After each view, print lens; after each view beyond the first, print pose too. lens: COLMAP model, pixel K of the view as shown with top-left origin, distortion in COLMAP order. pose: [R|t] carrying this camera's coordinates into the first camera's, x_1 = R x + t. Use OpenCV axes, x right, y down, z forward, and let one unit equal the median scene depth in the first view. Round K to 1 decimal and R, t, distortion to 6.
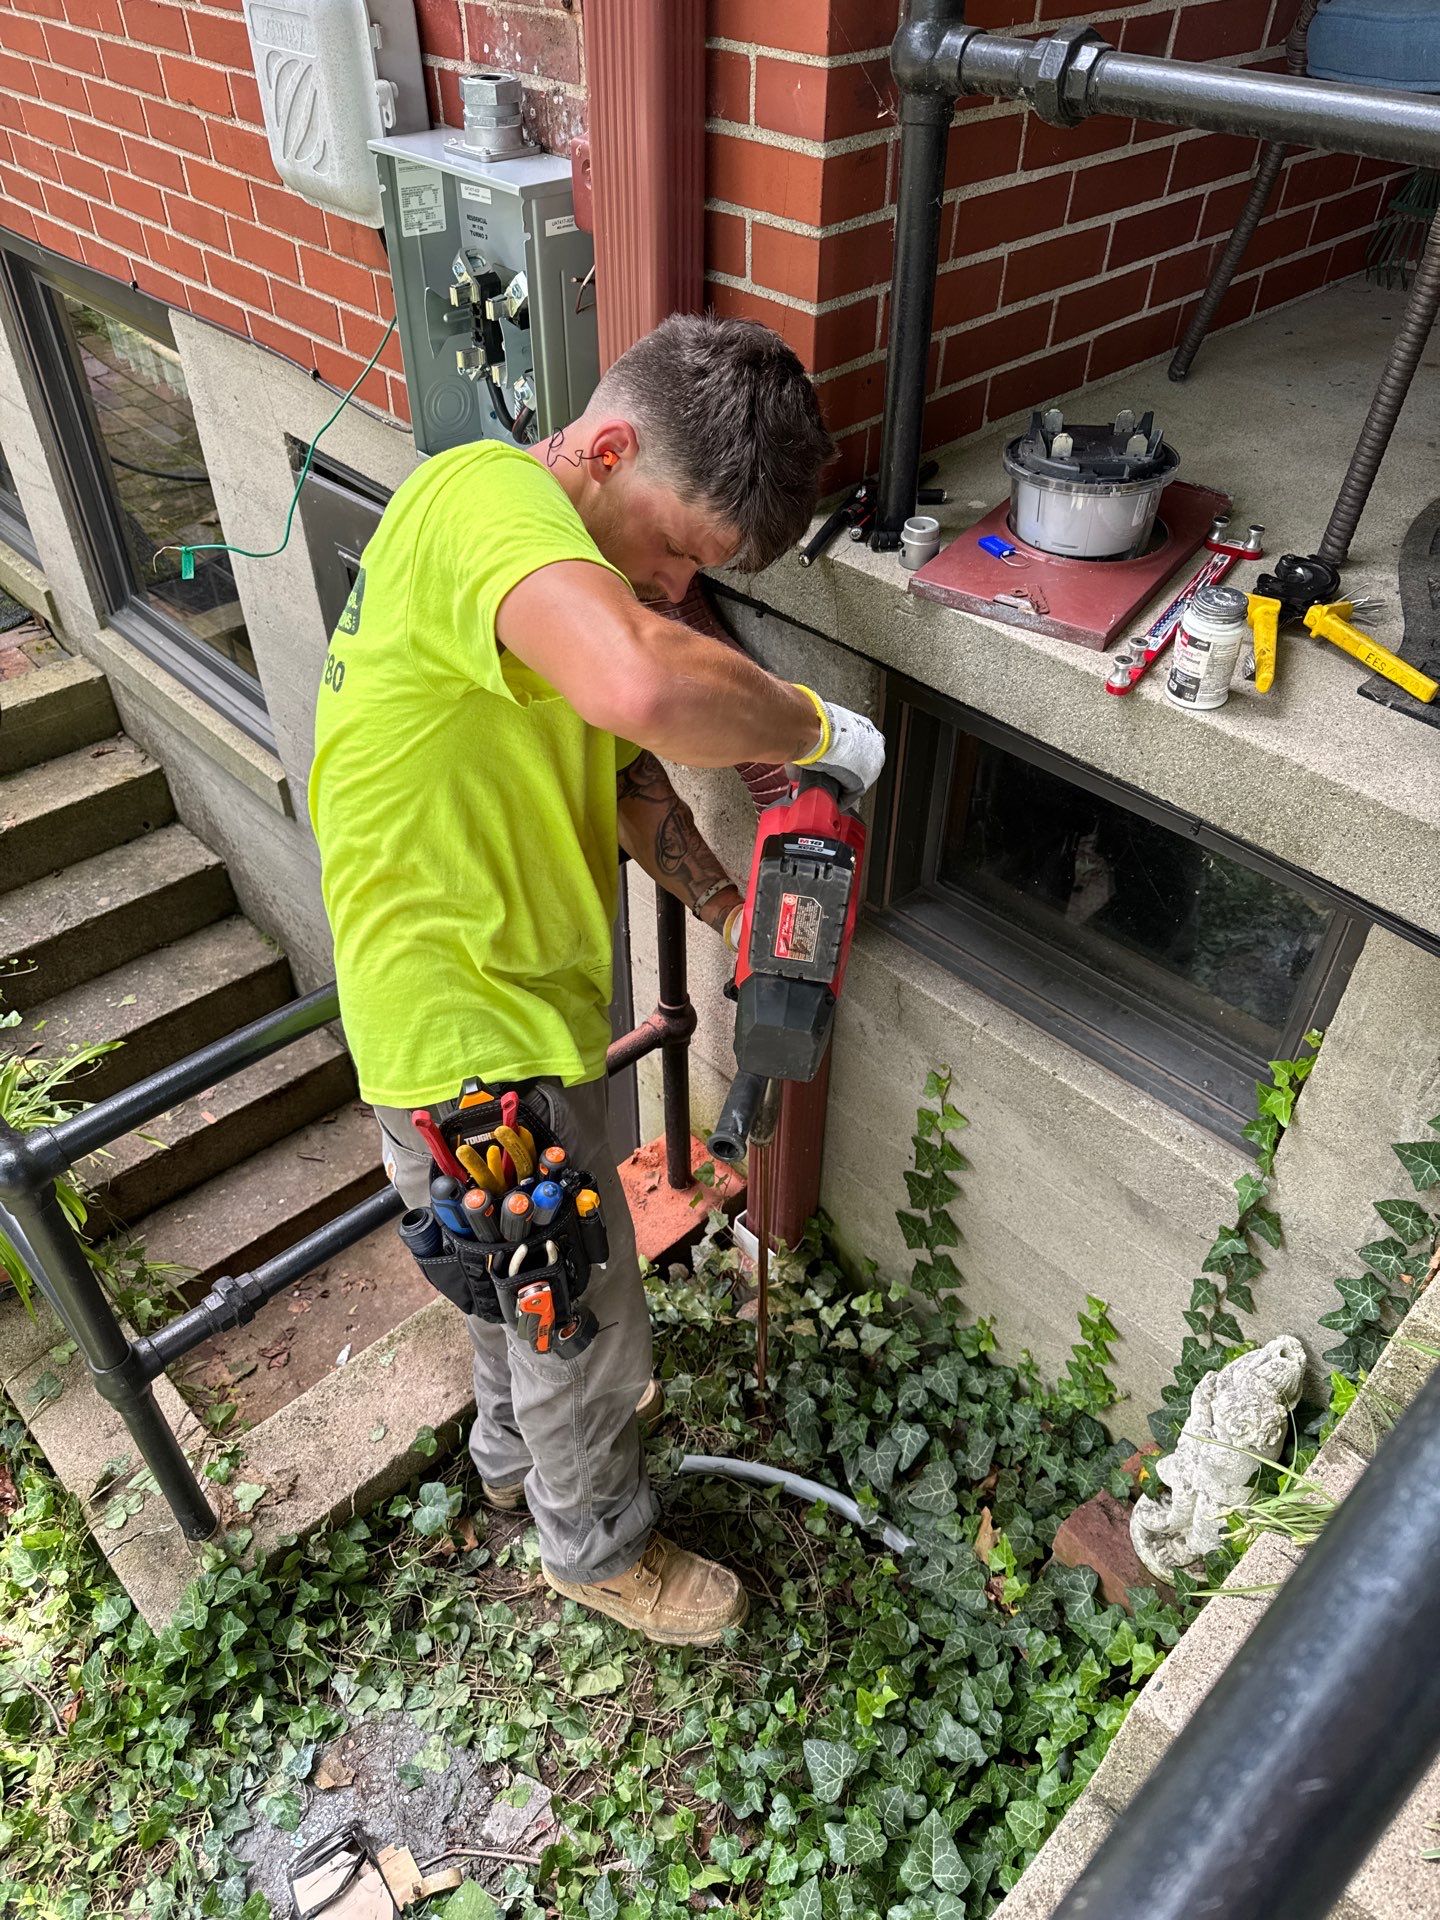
lens RADIAL K [[1341.6, 0, 706.3], [0, 1341.6, 964.8], [0, 0, 1]] dist [0.026752, -0.032596]
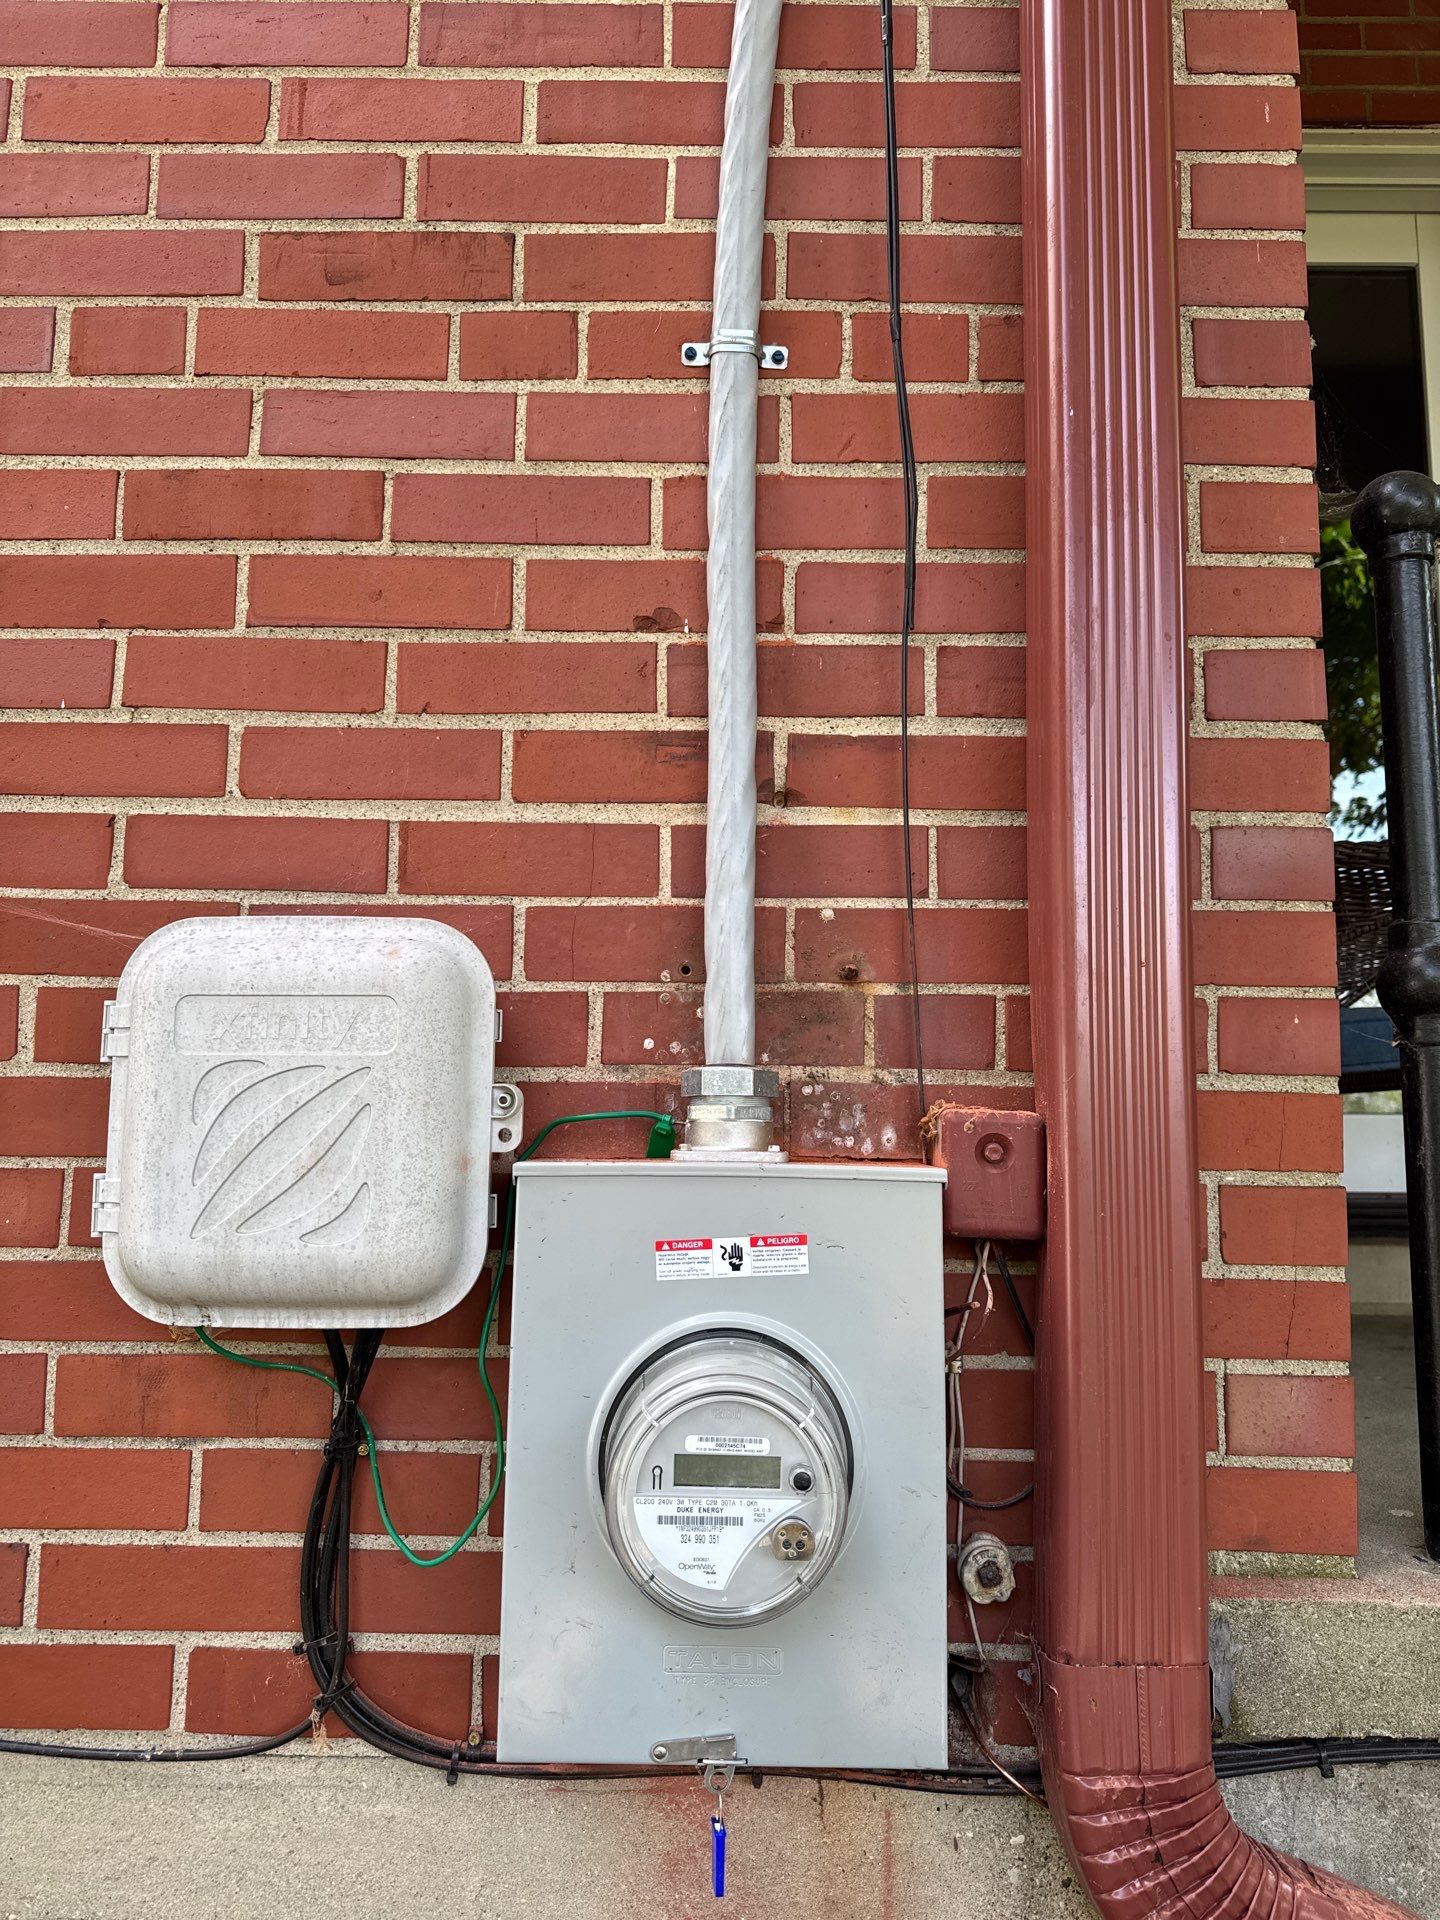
lens RADIAL K [[1341.6, 0, 706.3], [0, 1341.6, 964.8], [0, 0, 1]] dist [0.026752, -0.032596]
pose [[0.694007, 0.085413, 0.714883, -0.521375], [0.478445, 0.687265, -0.546586, -0.274560], [-0.538000, 0.721367, 0.436102, 0.556587]]
